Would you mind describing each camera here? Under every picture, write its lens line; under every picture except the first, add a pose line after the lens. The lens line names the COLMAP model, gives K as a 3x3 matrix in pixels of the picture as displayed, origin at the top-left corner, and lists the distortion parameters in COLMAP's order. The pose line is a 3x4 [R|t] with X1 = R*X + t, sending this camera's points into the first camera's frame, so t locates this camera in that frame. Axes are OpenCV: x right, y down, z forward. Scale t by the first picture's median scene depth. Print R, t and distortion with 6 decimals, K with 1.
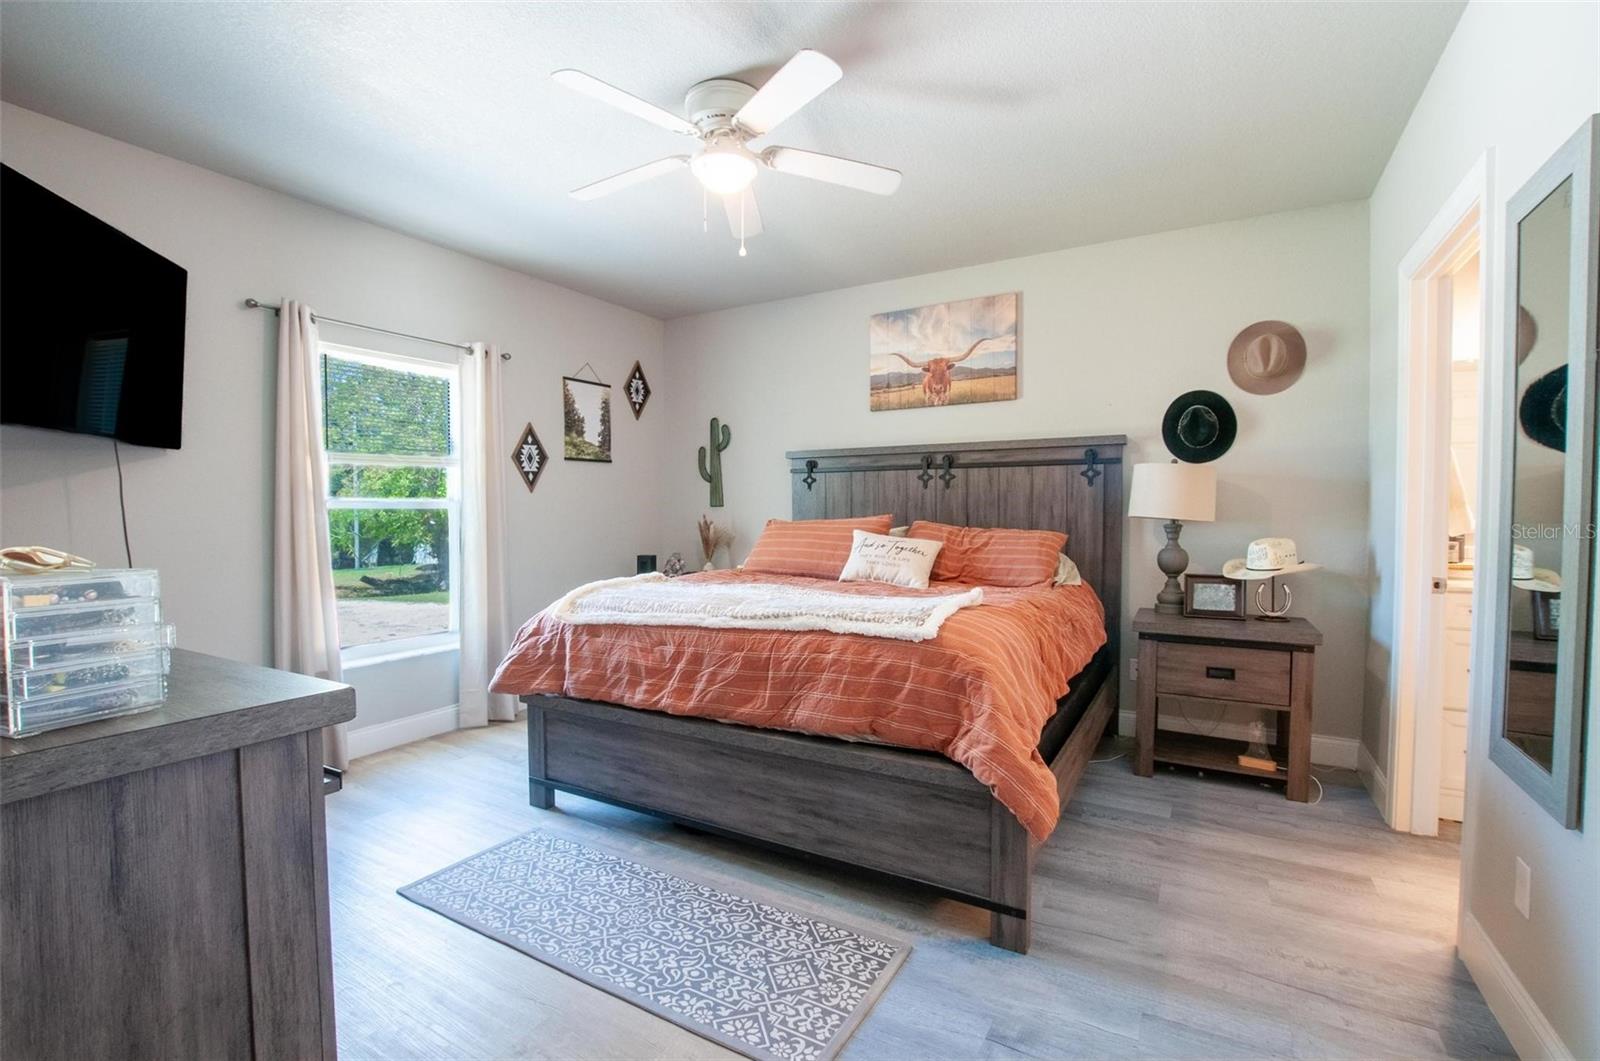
lens RADIAL K [[707.1, 0, 801.7], [0, 707.1, 521.3], [0, 0, 1]] dist [-0.028662, 0.002549]
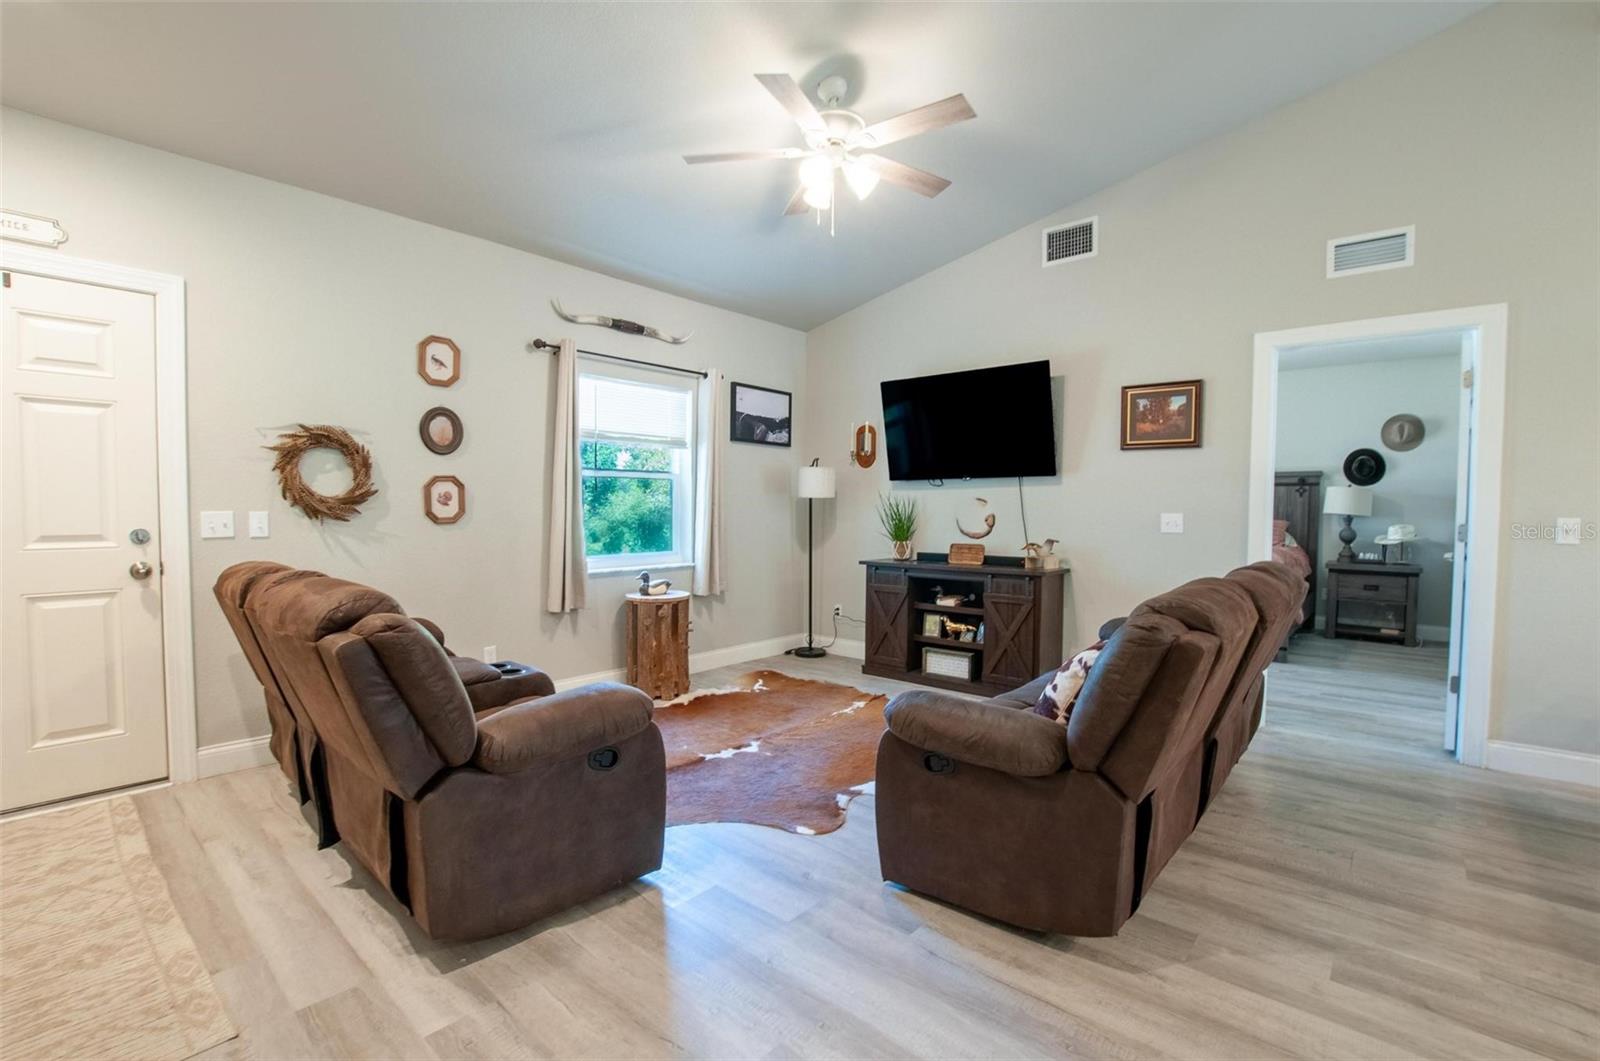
lens RADIAL K [[707.1, 0, 799.4], [0, 707.1, 538.2], [0, 0, 1]] dist [-0.028662, 0.002549]
pose [[0.981215, 0.006545, -0.192806, -0.621248], [-0.000937, 0.999574, 0.029160, 0.007317], [0.192915, -0.028432, 0.980803, -1.243355]]
